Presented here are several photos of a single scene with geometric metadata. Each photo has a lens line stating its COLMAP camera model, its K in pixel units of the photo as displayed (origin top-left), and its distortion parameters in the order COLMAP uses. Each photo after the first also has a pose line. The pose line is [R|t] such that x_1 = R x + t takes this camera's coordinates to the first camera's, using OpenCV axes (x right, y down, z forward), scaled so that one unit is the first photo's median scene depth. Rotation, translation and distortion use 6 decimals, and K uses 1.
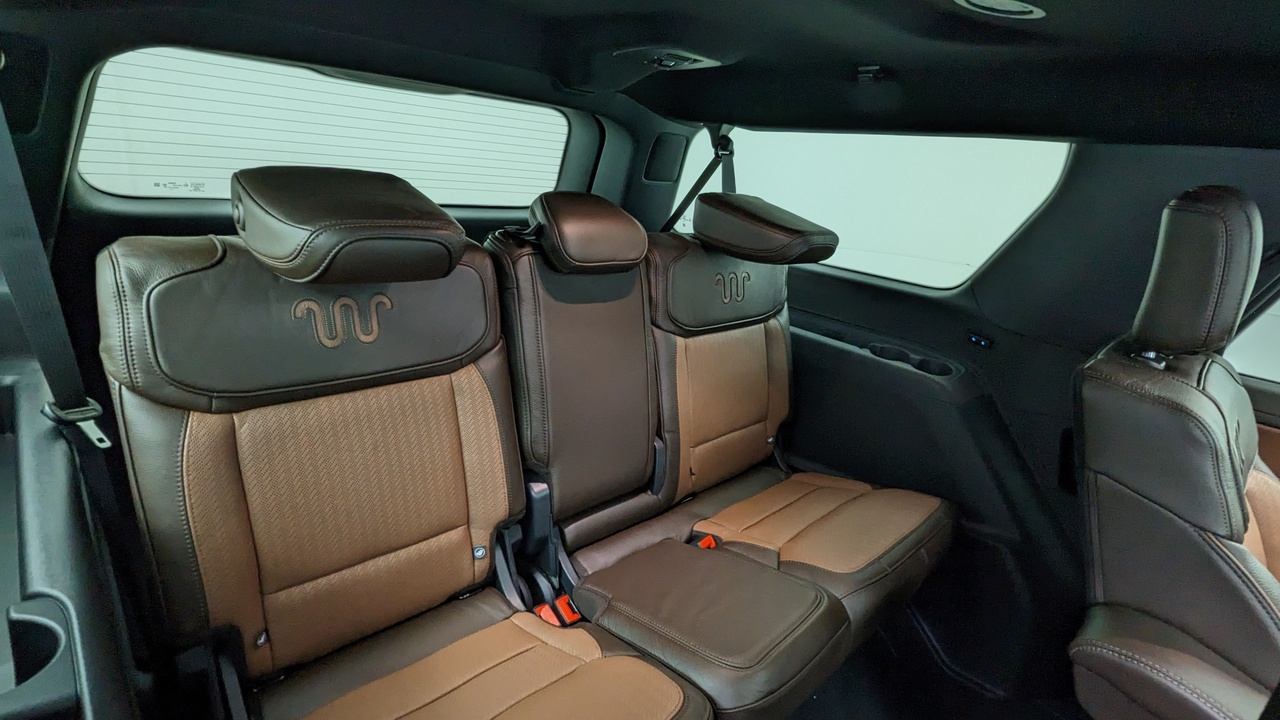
lens RADIAL K [[611.2, 0, 640.7], [0, 611.2, 366.6], [0, 0, 1]] dist [-0.003334, -0.001609]
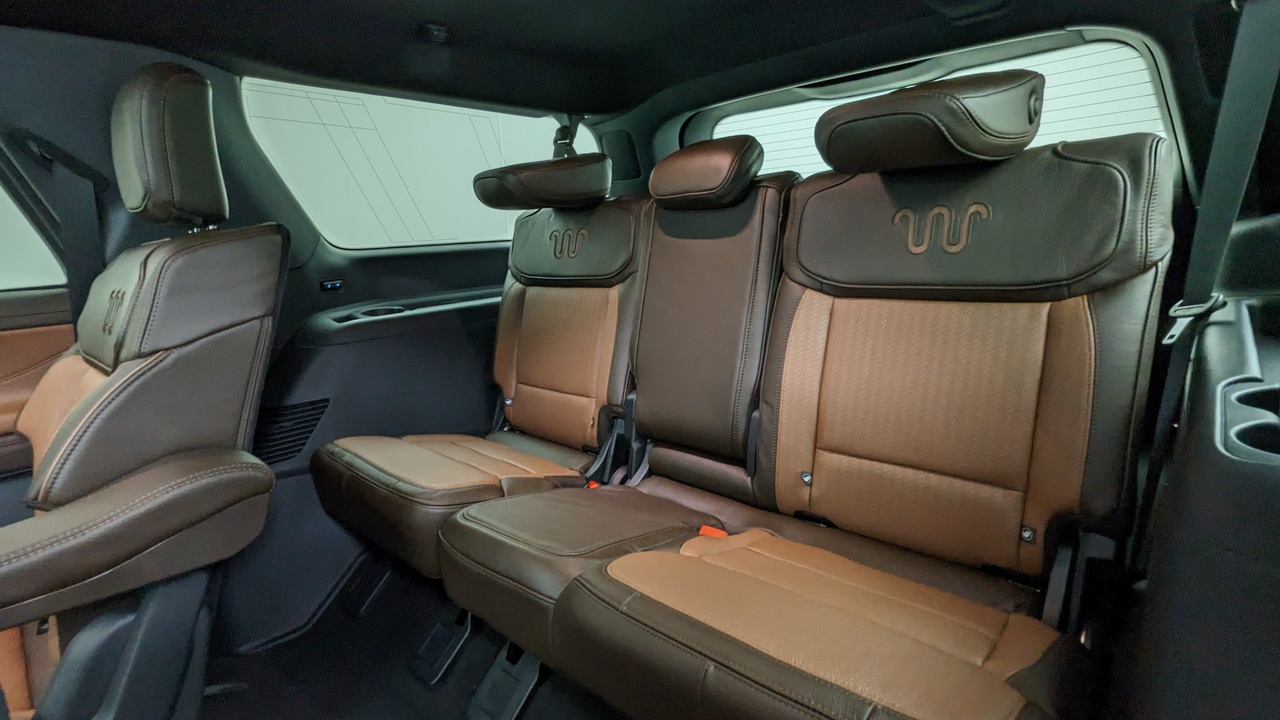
lens RADIAL K [[611.2, 0, 636.1], [0, 611.2, 362.4], [0, 0, 1]] dist [-0.003334, -0.001609]
pose [[0.068195, 0.275540, -0.958868, 0.683951], [-0.090924, 0.958822, 0.269061, -0.133012], [0.993520, 0.068835, 0.090440, 0.671108]]
